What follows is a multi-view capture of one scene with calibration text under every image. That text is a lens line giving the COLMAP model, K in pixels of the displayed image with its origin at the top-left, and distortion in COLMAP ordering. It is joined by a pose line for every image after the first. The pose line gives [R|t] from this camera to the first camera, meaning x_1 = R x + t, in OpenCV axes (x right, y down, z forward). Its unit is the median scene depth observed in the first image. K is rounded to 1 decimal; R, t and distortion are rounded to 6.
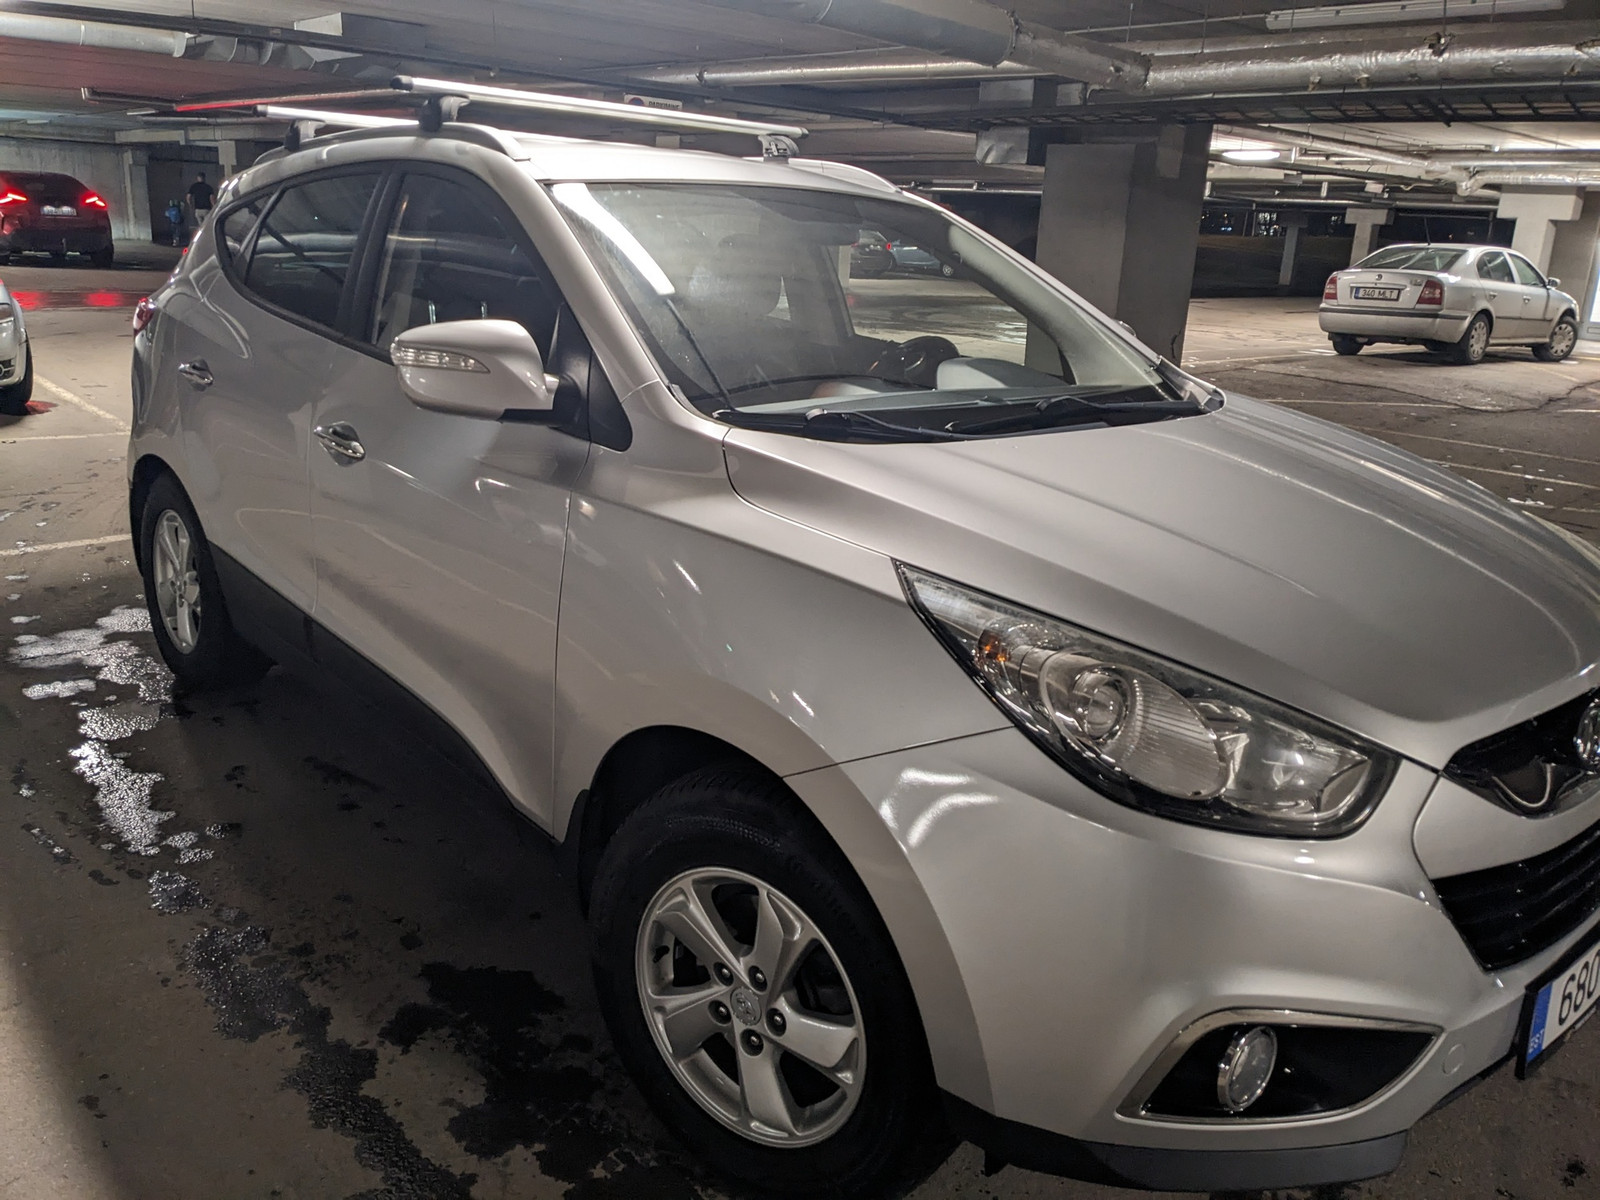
lens RADIAL K [[1269.0, 0, 797.9], [0, 1269.0, 563.4], [0, 0, 1]] dist [0.060428, -0.090881]
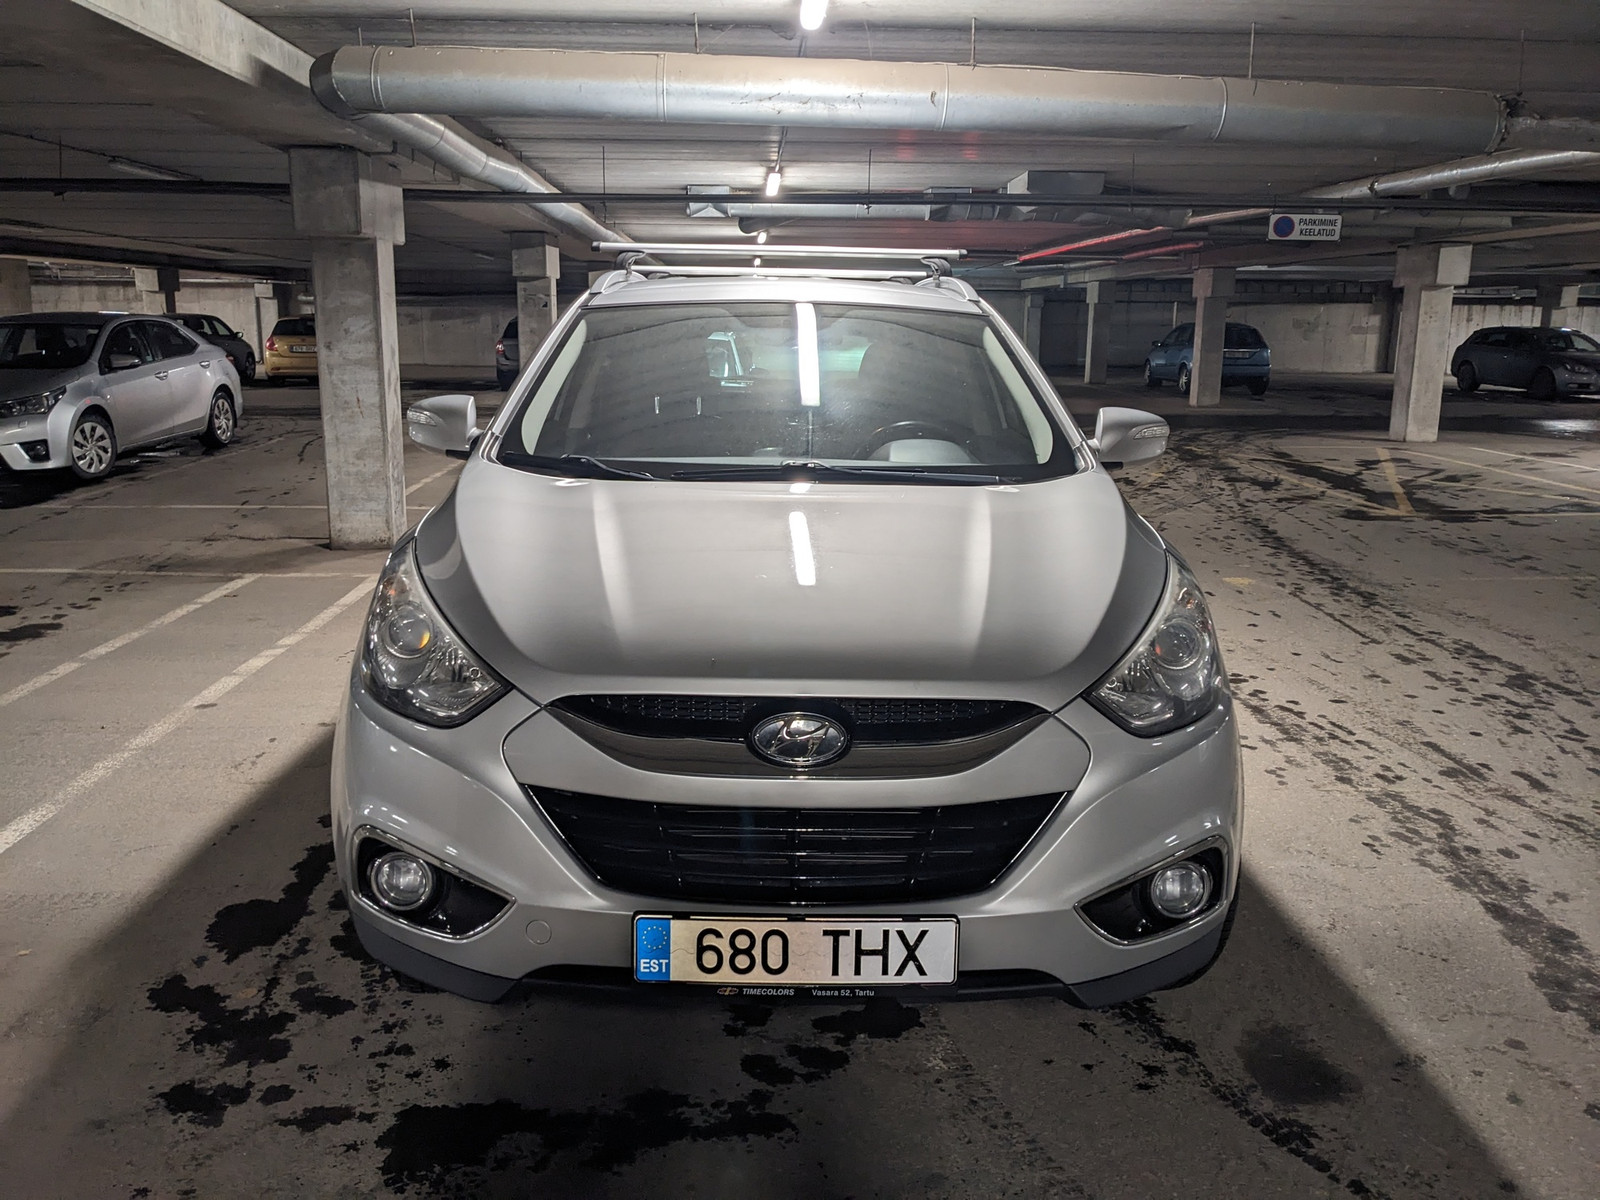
lens RADIAL K [[1269.0, 0, 797.9], [0, 1269.0, 563.4], [0, 0, 1]] dist [0.060428, -0.090881]
pose [[0.761424, 0.081031, -0.643170, 0.116026], [-0.142633, 0.988785, -0.044284, 0.002614], [0.632368, 0.125456, 0.764442, 0.009024]]
